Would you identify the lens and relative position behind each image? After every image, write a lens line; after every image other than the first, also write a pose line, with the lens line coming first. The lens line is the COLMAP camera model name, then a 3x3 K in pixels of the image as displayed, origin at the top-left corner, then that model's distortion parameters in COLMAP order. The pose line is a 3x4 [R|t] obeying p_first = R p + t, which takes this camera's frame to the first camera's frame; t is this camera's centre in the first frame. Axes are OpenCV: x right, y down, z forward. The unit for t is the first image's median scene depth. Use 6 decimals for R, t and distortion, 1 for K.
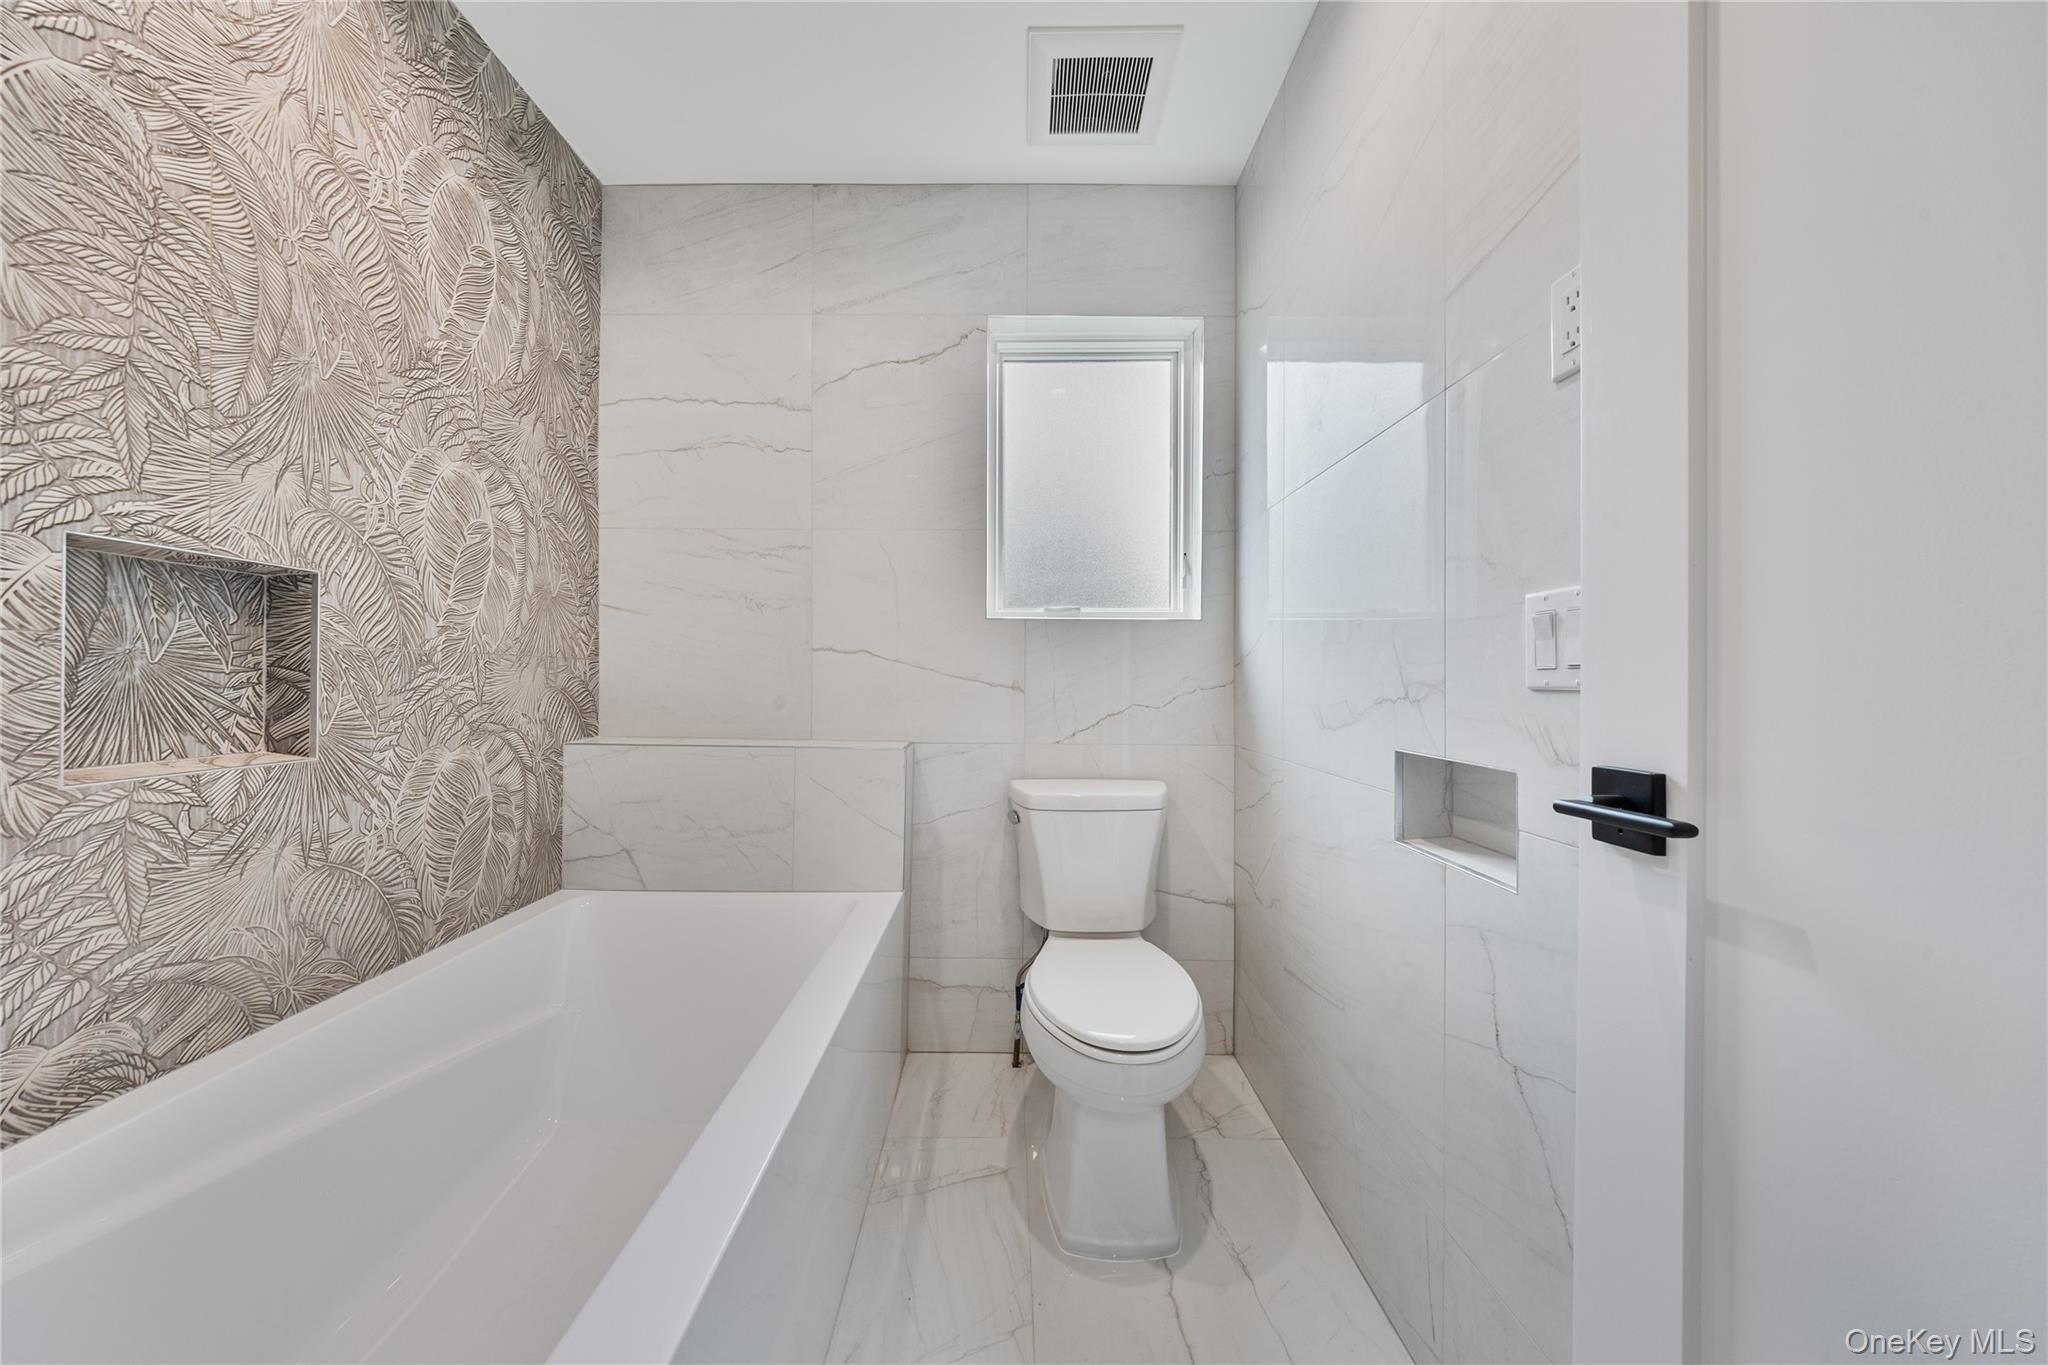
lens RADIAL K [[726.1, 0, 1029.8], [0, 726.1, 678.2], [0, 0, 1]] dist [-0.010139, 0.000144]
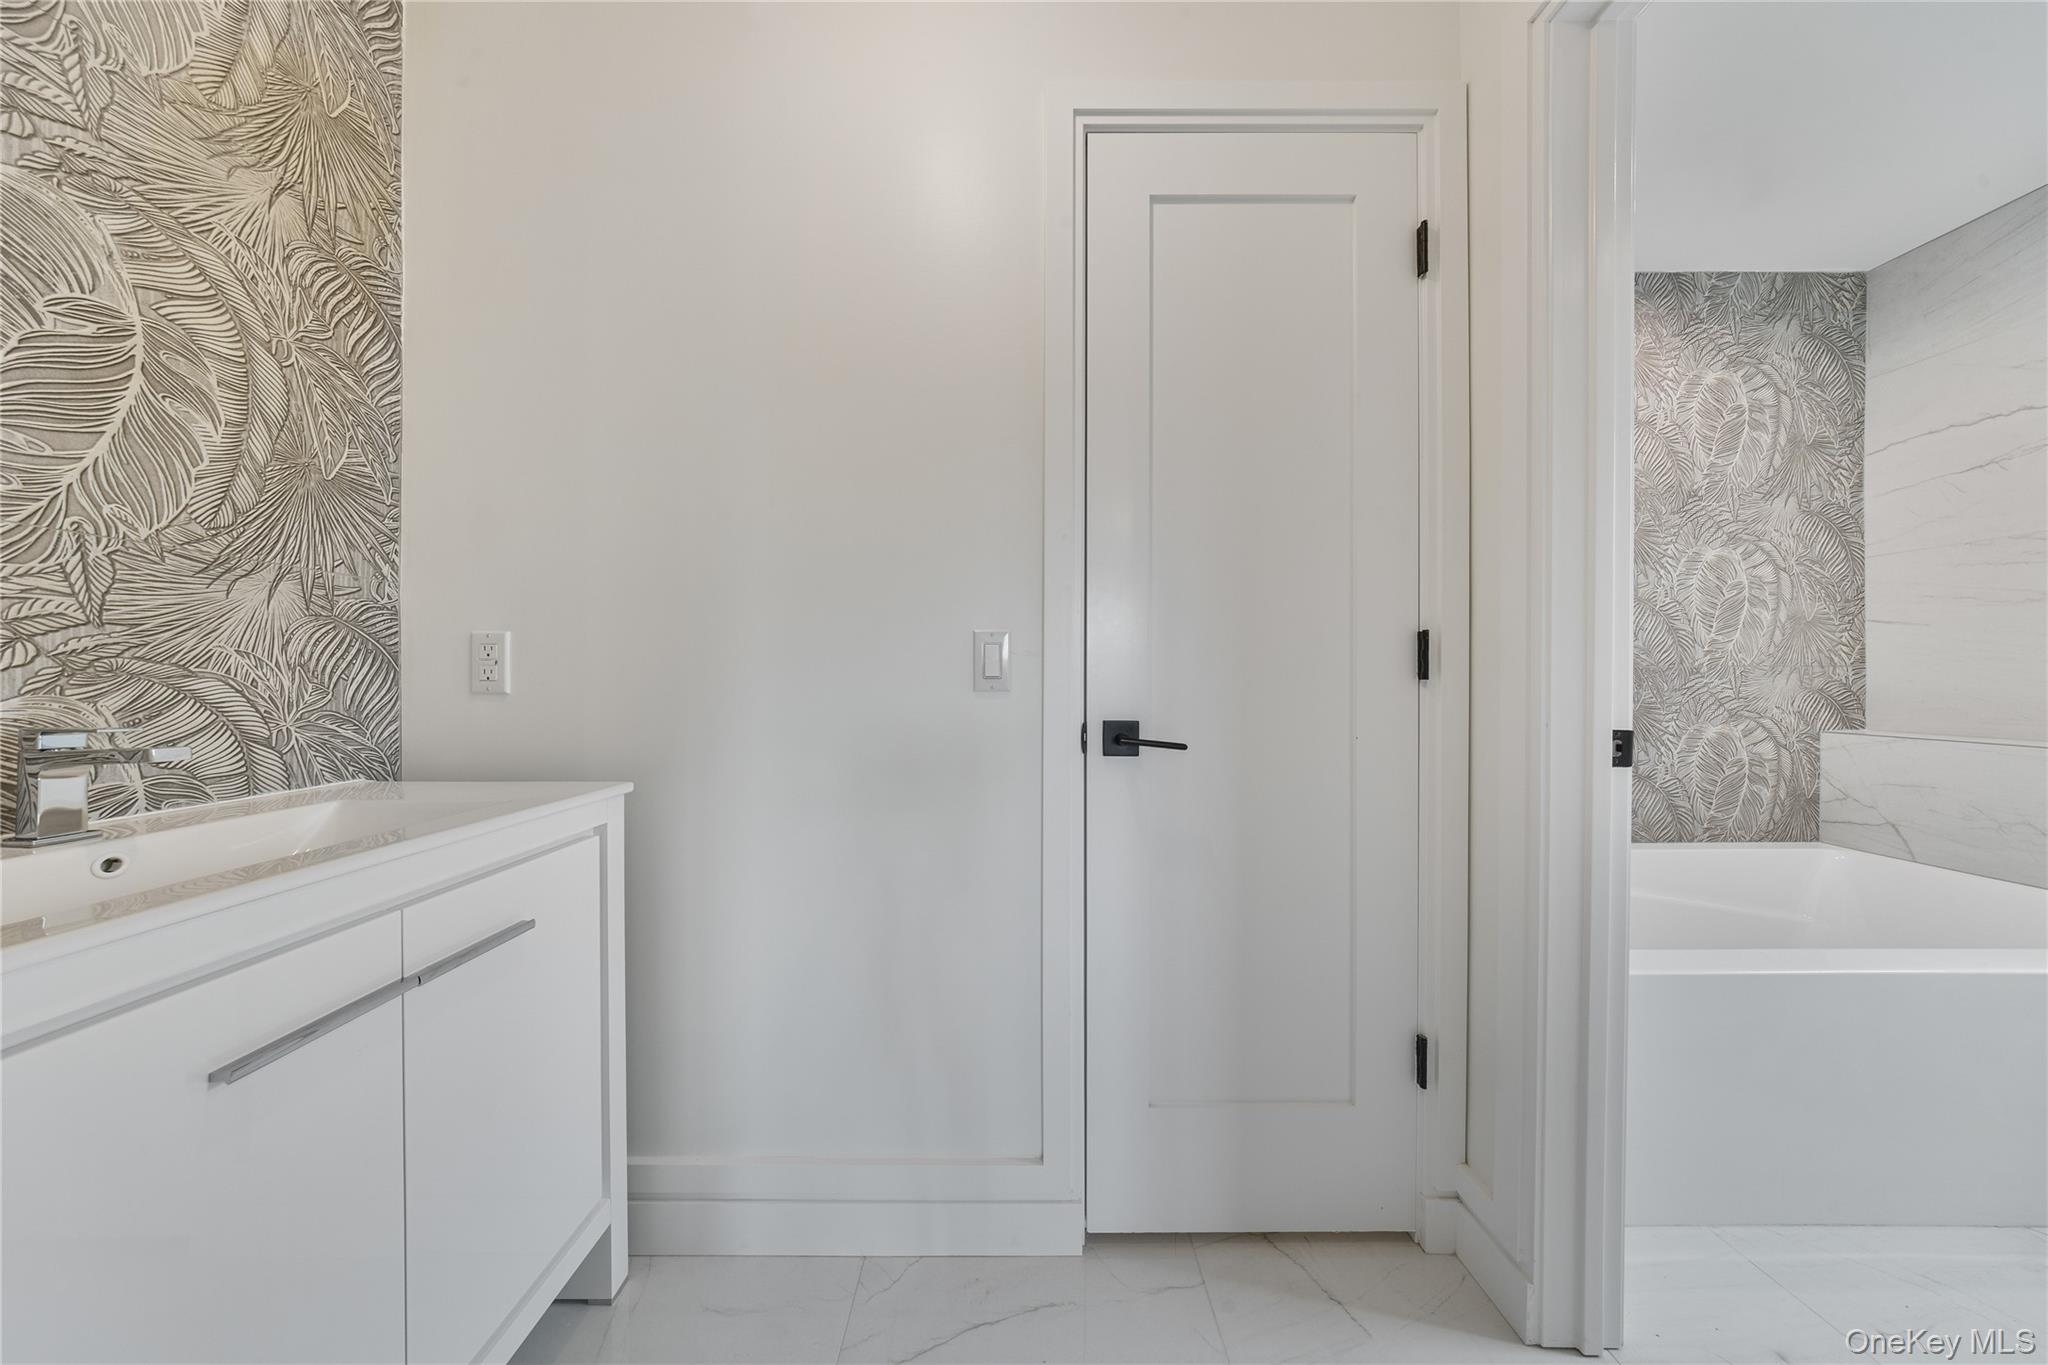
lens RADIAL K [[607.1, 0, 1026.3], [0, 607.1, 678.1], [0, 0, 1]] dist [0.005448, -0.000101]
pose [[0.025804, -0.003296, -0.999662, 0.470613], [0.002689, 0.999991, -0.003228, -0.007575], [0.999663, -0.002605, 0.025812, -0.515474]]
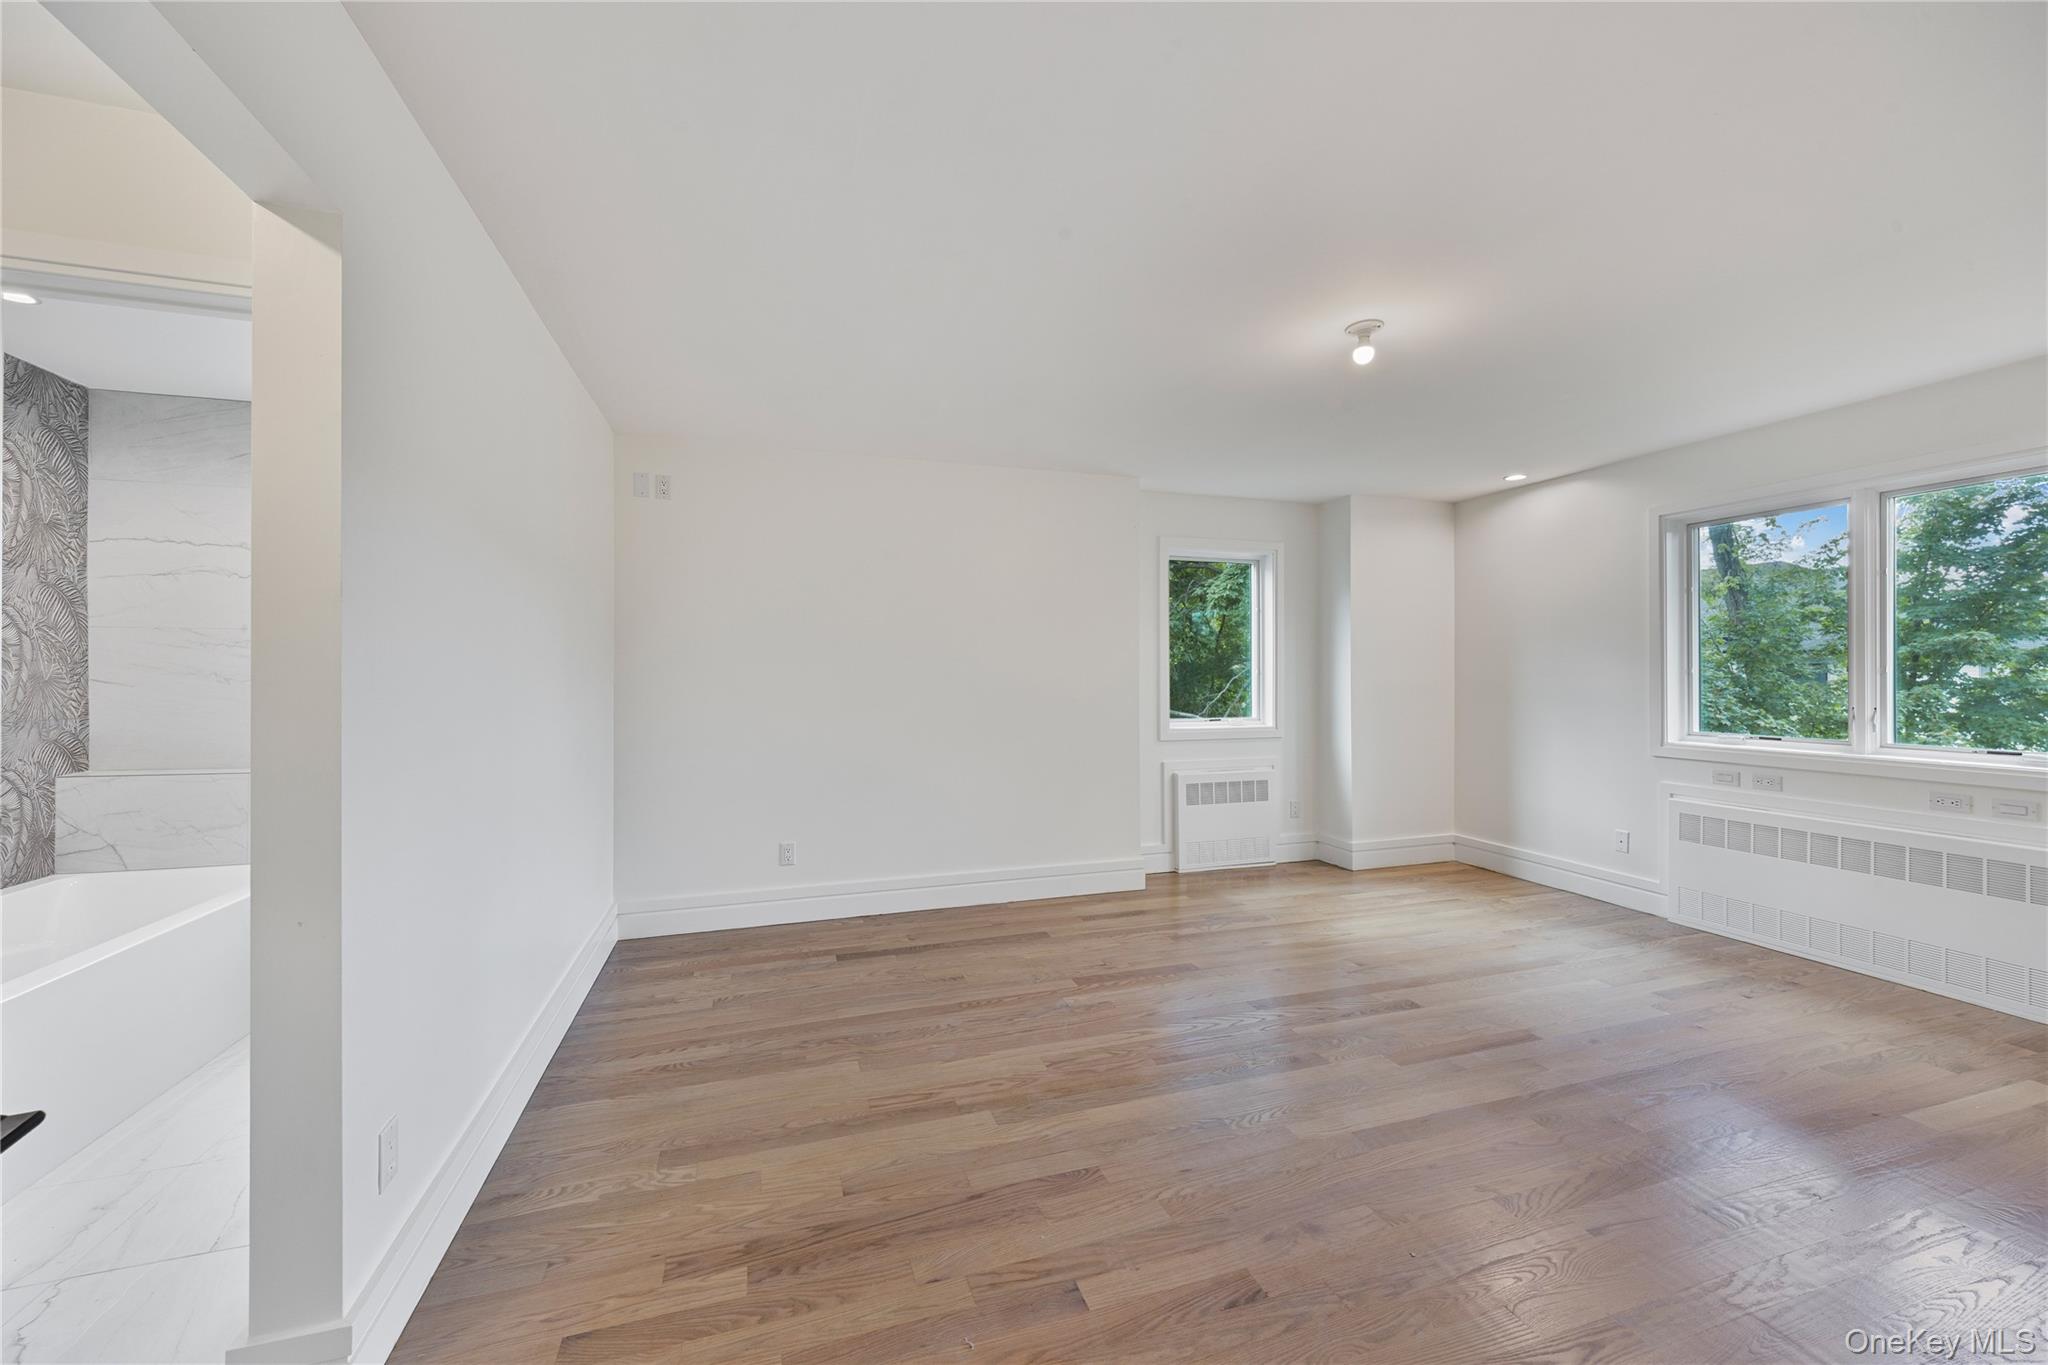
lens RADIAL K [[746.1, 0, 989.8], [0, 746.1, 683.0], [0, 0, 1]] dist [0.005158, -0.001160]
pose [[0.951276, -0.001949, 0.308334, 0.783396], [0.000724, 0.999991, 0.004086, -0.119472], [-0.308340, -0.003664, 0.951269, -1.172374]]
